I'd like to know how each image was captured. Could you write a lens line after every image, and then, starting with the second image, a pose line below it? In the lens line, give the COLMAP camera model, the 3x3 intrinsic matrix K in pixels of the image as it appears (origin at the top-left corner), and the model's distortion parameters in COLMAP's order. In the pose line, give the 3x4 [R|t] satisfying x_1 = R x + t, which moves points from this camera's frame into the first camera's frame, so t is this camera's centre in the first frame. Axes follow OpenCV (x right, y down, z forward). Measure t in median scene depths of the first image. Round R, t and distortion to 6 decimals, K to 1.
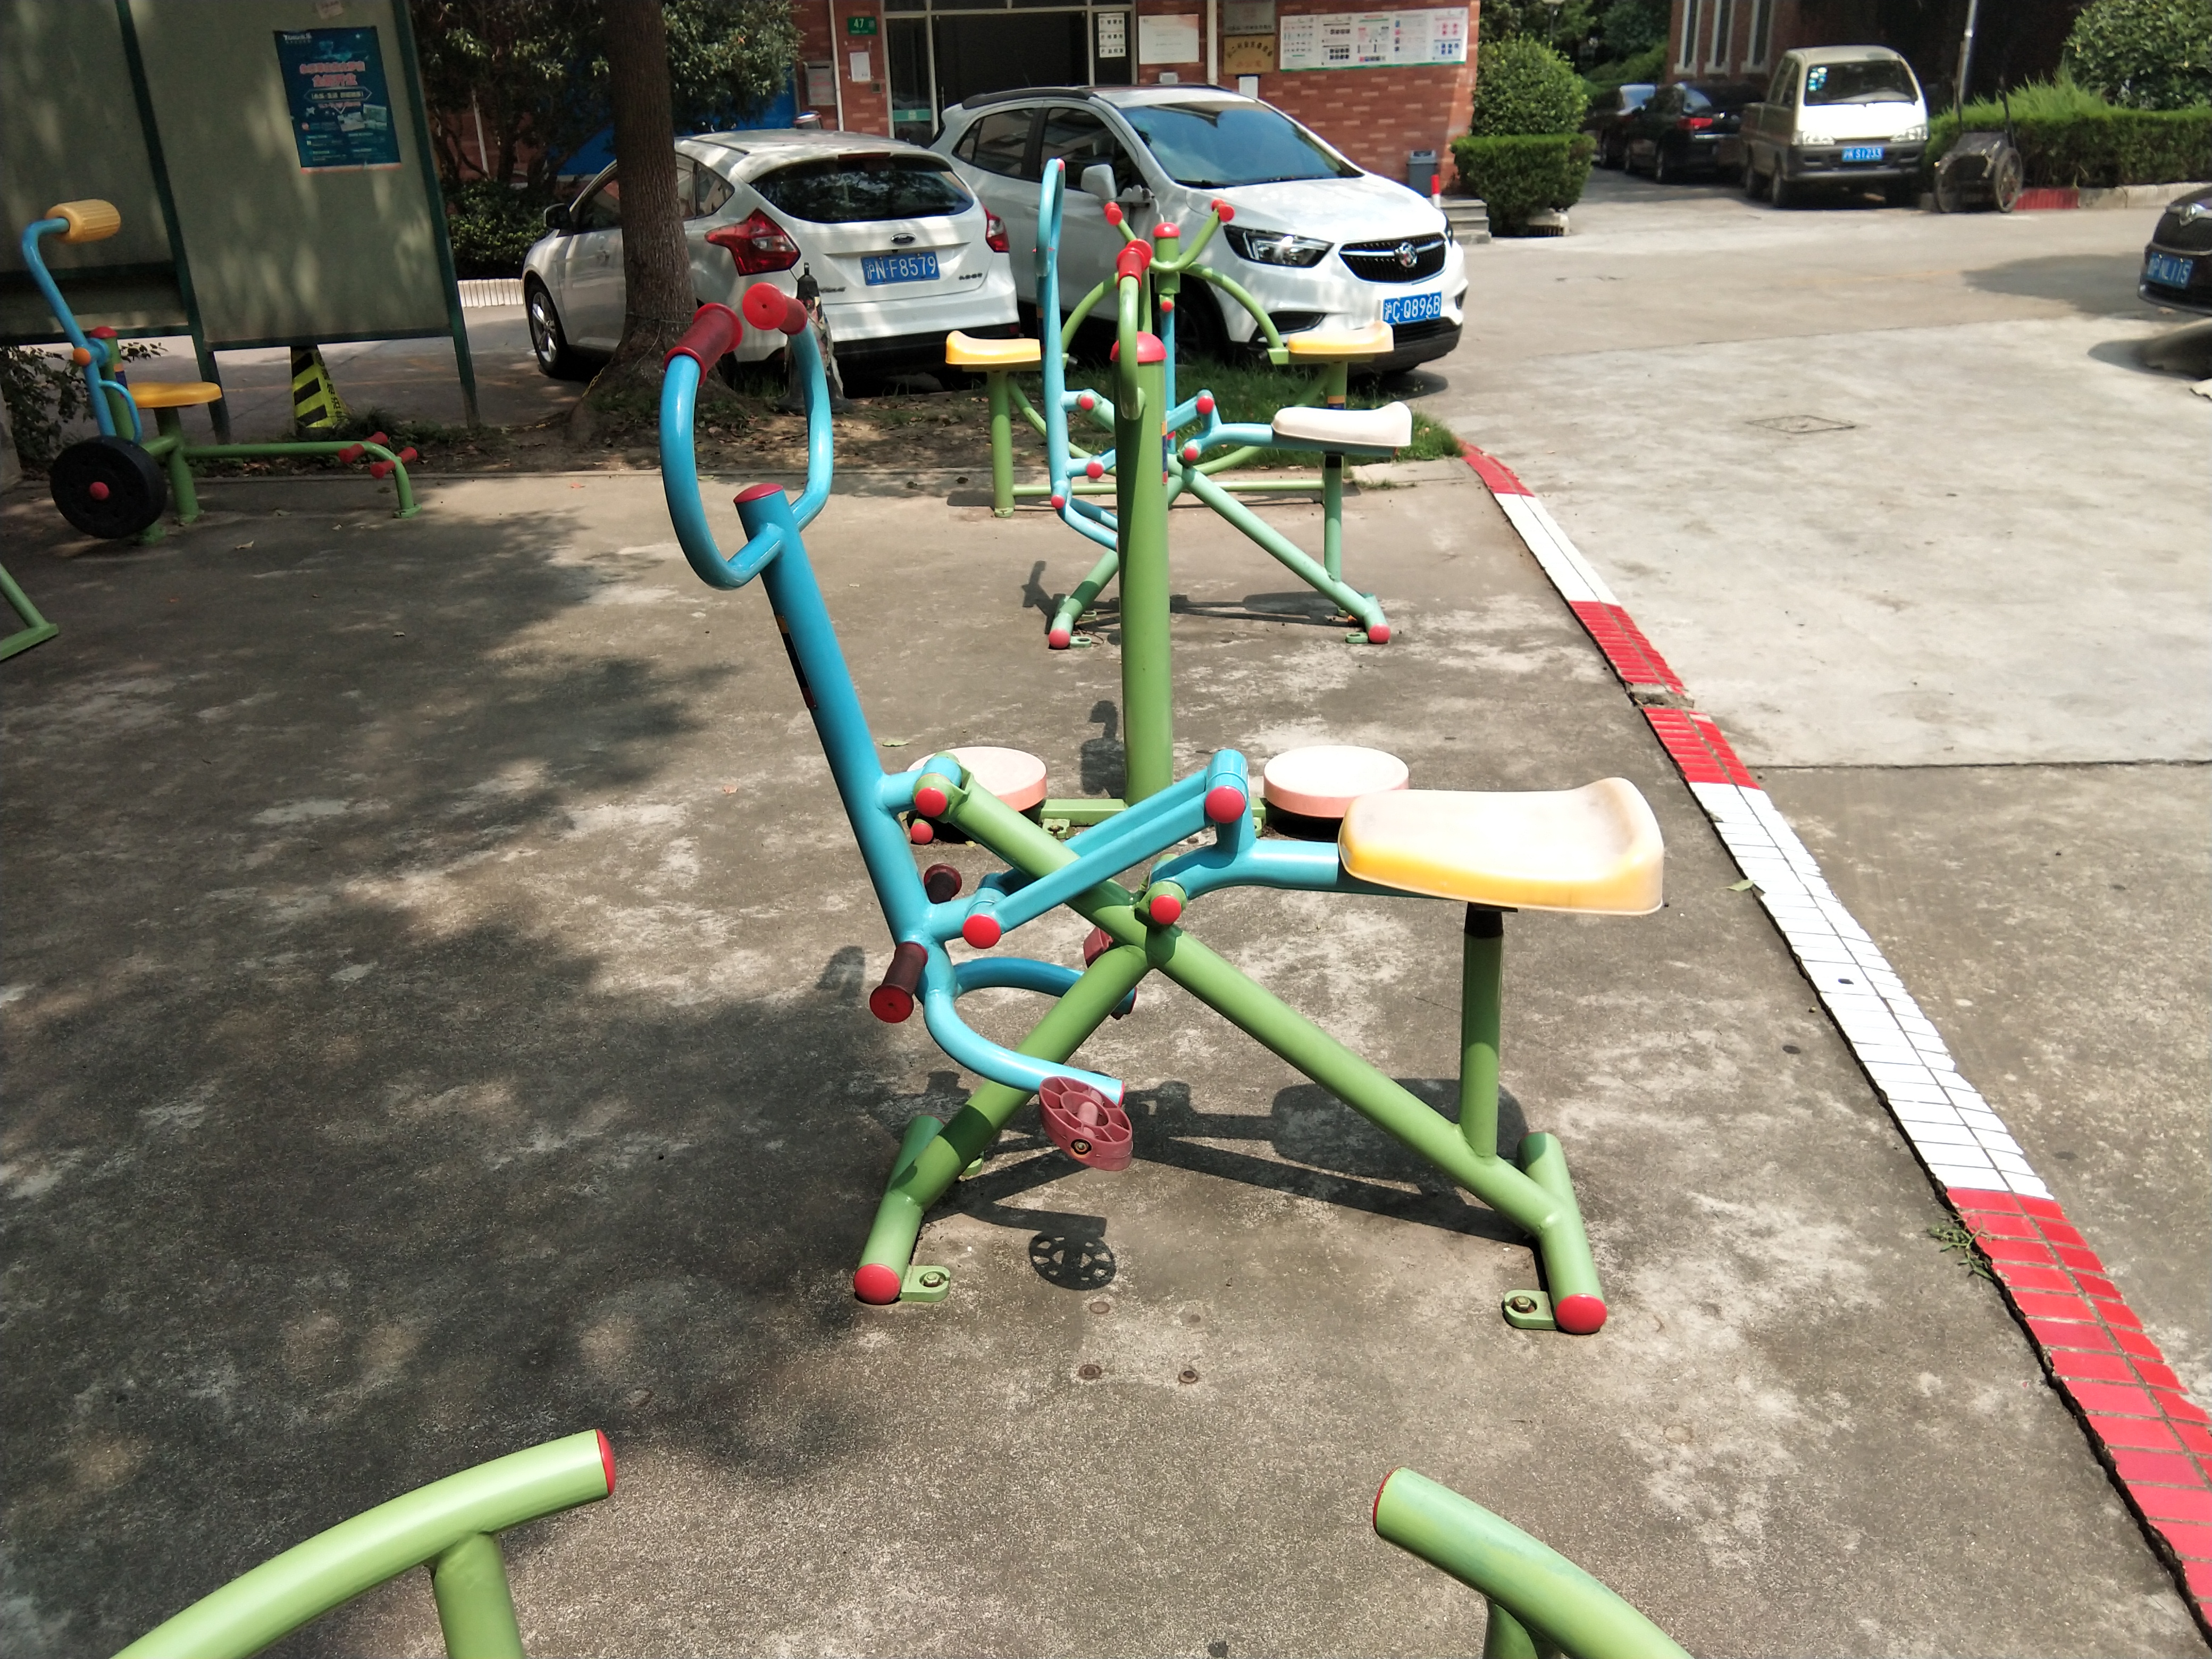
lens RADIAL K [[1787.4, 0, 1090.5], [0, 1787.4, 798.3], [0, 0, 1]] dist [0.099213, -0.149515]
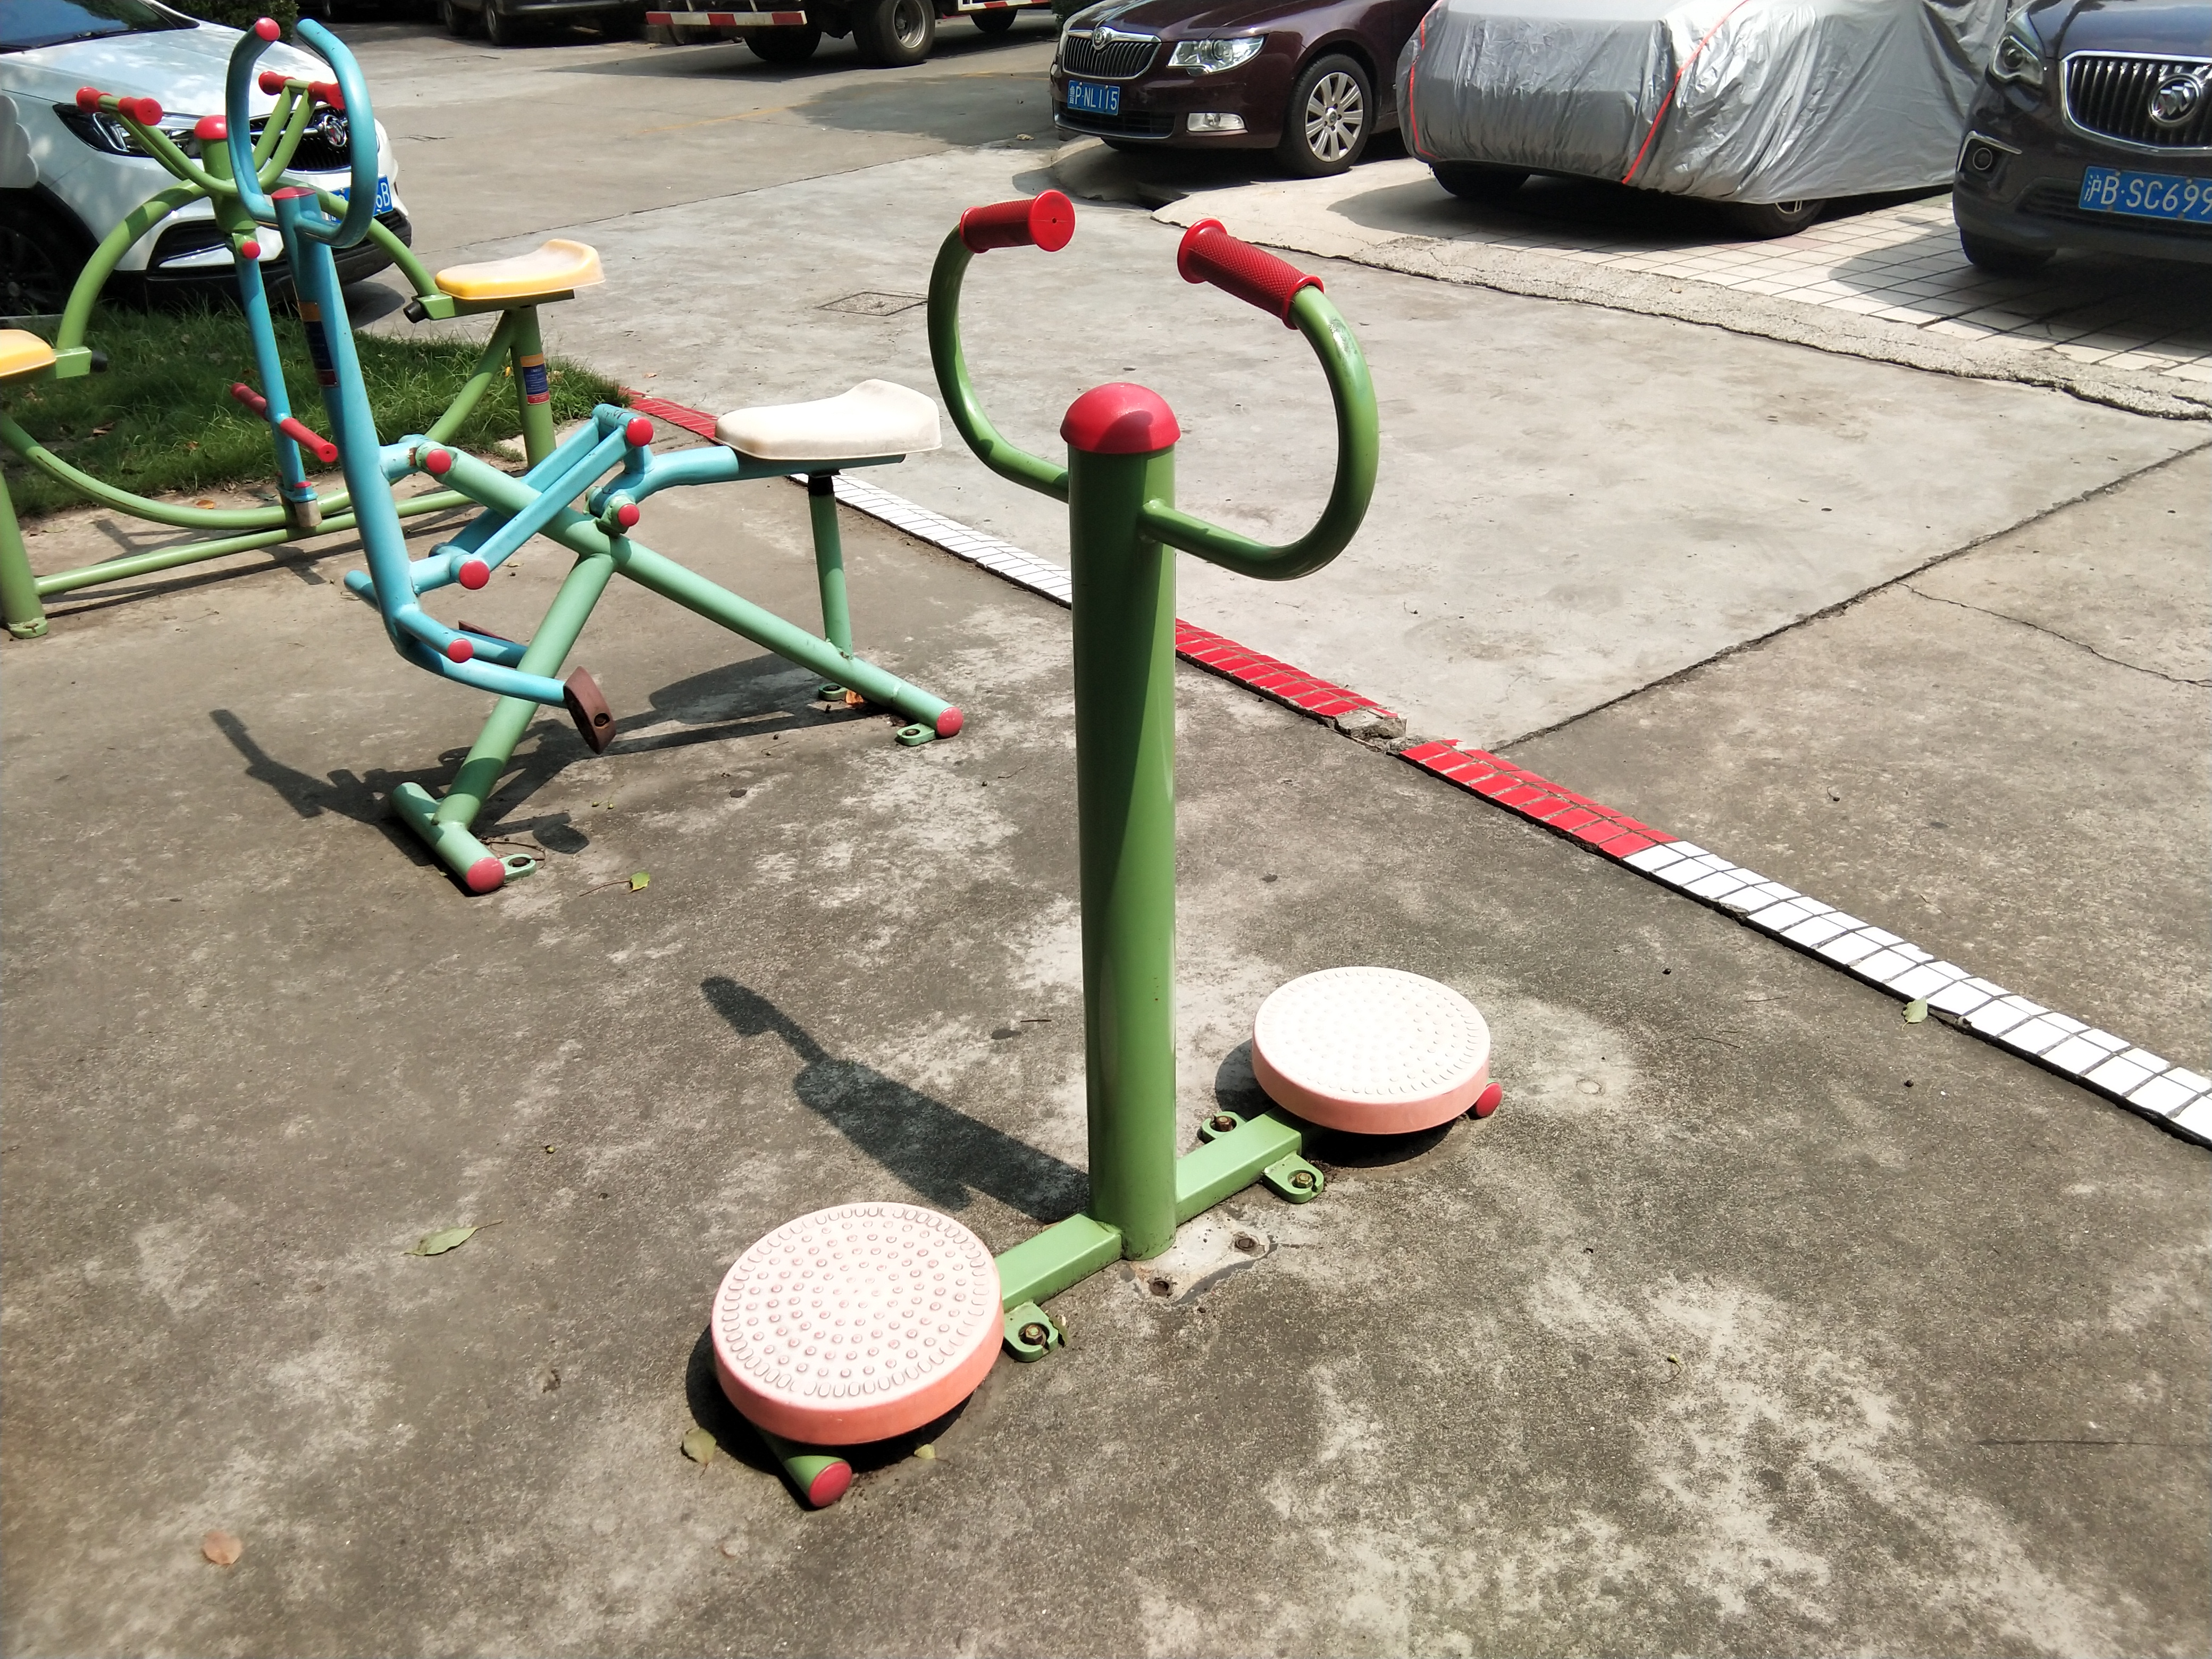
lens RADIAL K [[1787.4, 0, 1090.5], [0, 1787.4, 798.3], [0, 0, 1]] dist [0.099213, -0.149515]
pose [[0.756298, -0.286499, 0.588160, -0.094019], [0.238842, 0.957875, 0.159470, -0.073230], [-0.609072, 0.019870, 0.792866, 0.198400]]
